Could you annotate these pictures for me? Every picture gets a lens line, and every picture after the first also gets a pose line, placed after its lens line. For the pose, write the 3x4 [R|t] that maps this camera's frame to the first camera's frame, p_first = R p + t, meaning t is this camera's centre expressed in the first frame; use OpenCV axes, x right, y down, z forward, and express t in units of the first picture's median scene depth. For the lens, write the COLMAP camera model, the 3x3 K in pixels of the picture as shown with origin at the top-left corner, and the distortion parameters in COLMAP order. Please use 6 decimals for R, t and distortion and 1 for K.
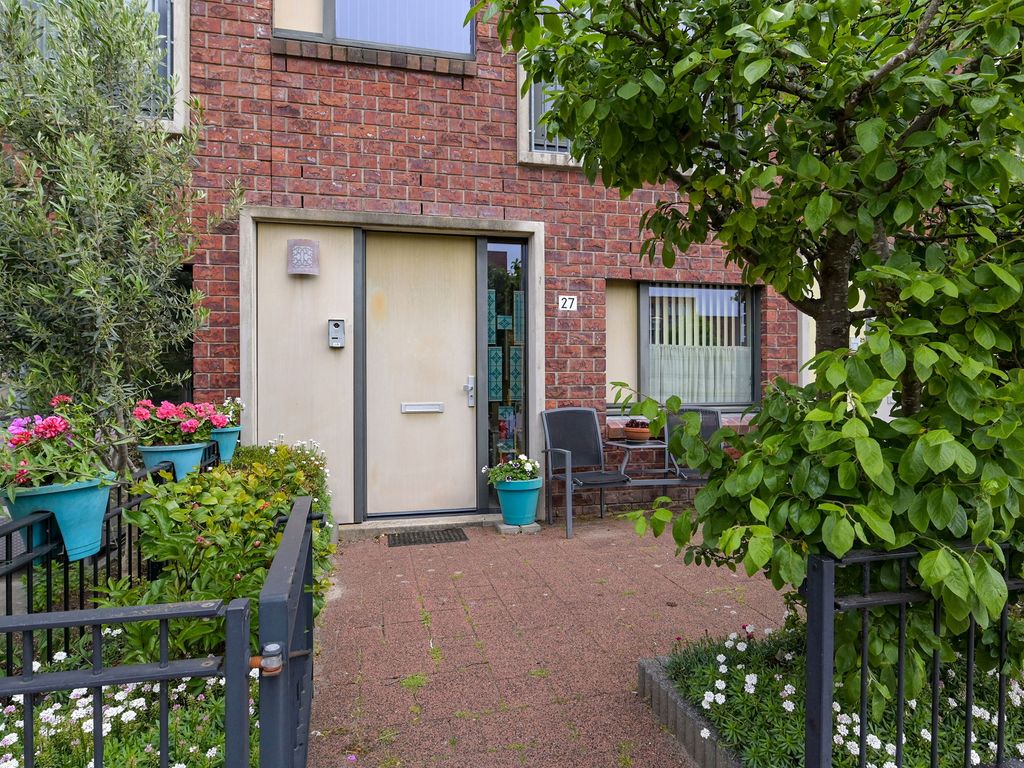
lens RADIAL K [[552.0, 0, 471.0], [0, 552.0, 369.5], [0, 0, 1]] dist [0.004995, -0.000812]
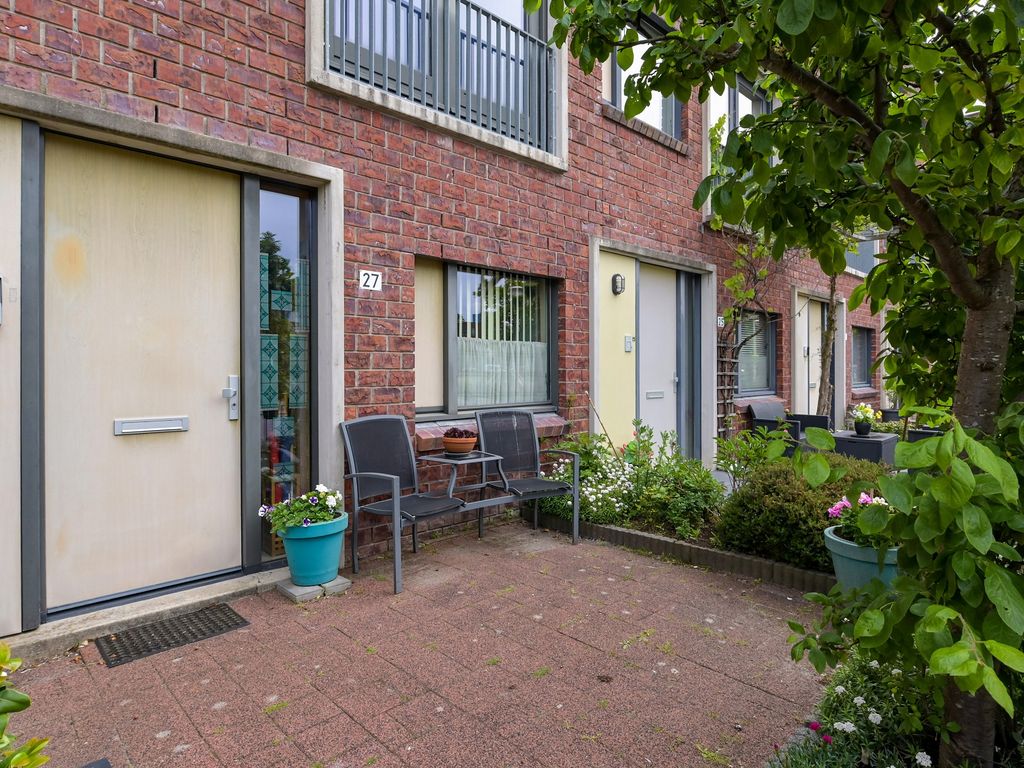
lens RADIAL K [[575.9, 0, 485.7], [0, 575.9, 365.4], [0, 0, 1]] dist [-0.000148, -0.004072]
pose [[0.853610, 0.003943, 0.520898, -0.107974], [-0.006105, 0.999978, 0.002436, -0.004364], [-0.520877, -0.005259, 0.853615, 0.230304]]
